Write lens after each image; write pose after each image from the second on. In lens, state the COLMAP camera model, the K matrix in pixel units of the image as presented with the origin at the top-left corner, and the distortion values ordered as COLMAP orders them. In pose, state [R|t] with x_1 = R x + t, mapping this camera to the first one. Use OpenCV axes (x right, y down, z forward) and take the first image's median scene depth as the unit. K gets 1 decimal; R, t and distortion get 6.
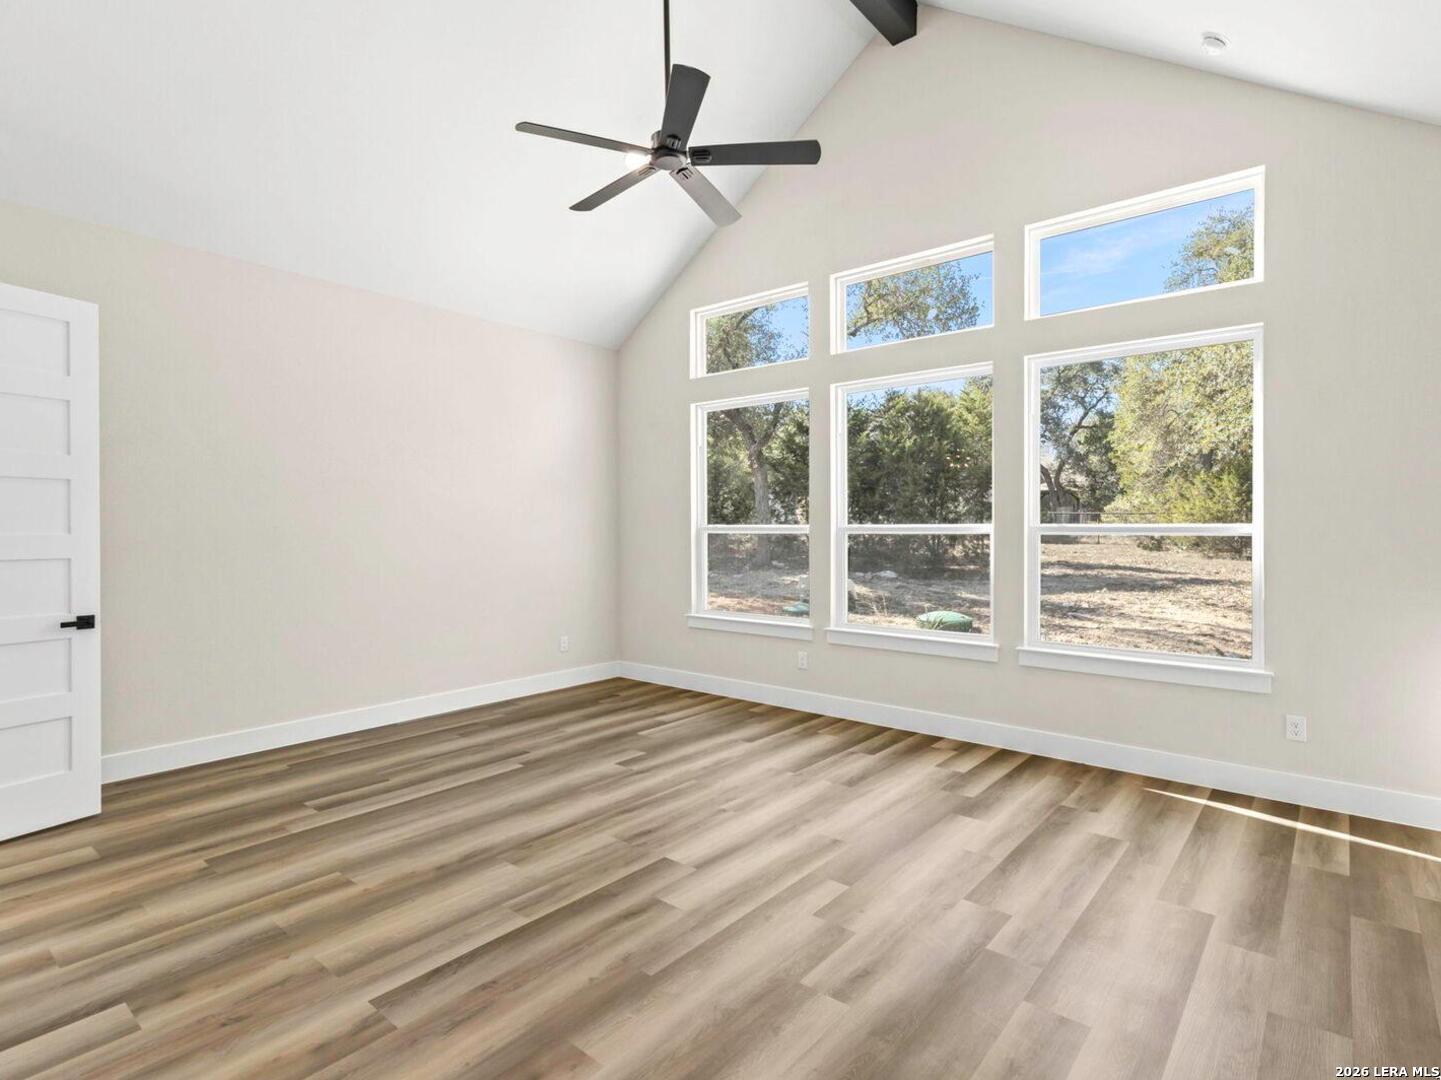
lens RADIAL K [[742.1, 0, 720.1], [0, 742.1, 543.3], [0, 0, 1]] dist [-0.002202, -0.000536]
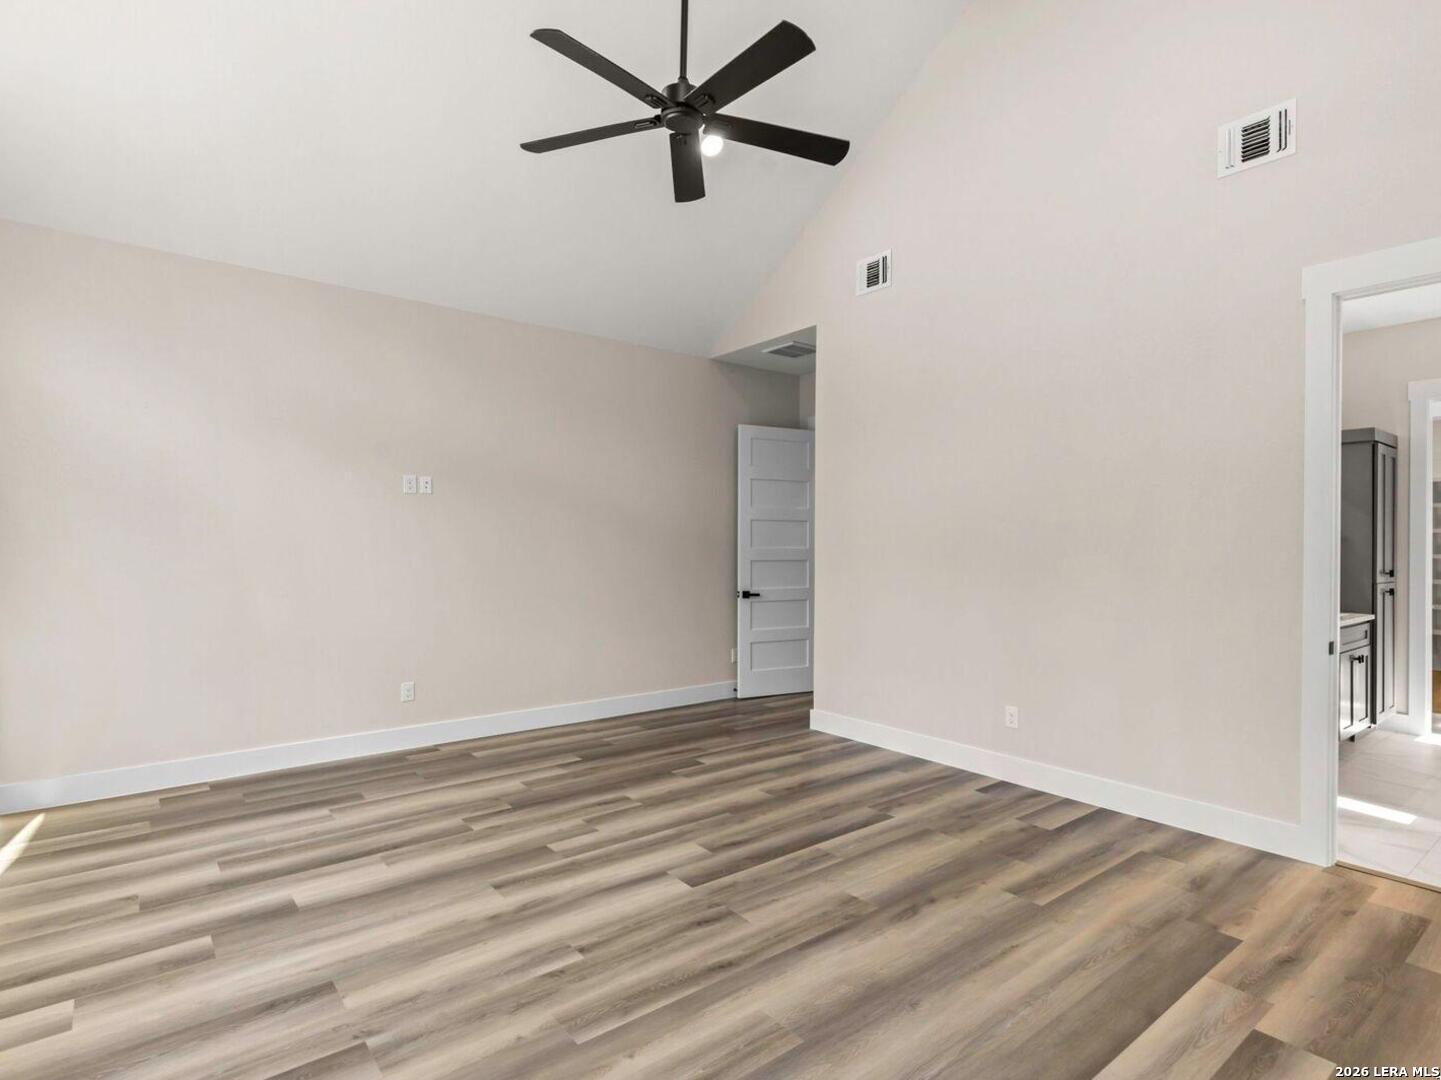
lens RADIAL K [[742.1, 0, 720.1], [0, 742.1, 543.3], [0, 0, 1]] dist [-0.002202, -0.000536]
pose [[-0.980093, -0.001950, 0.198529, -0.305644], [0.002371, 0.999766, 0.021524, -0.029751], [-0.198525, 0.021566, -0.979859, 1.982607]]
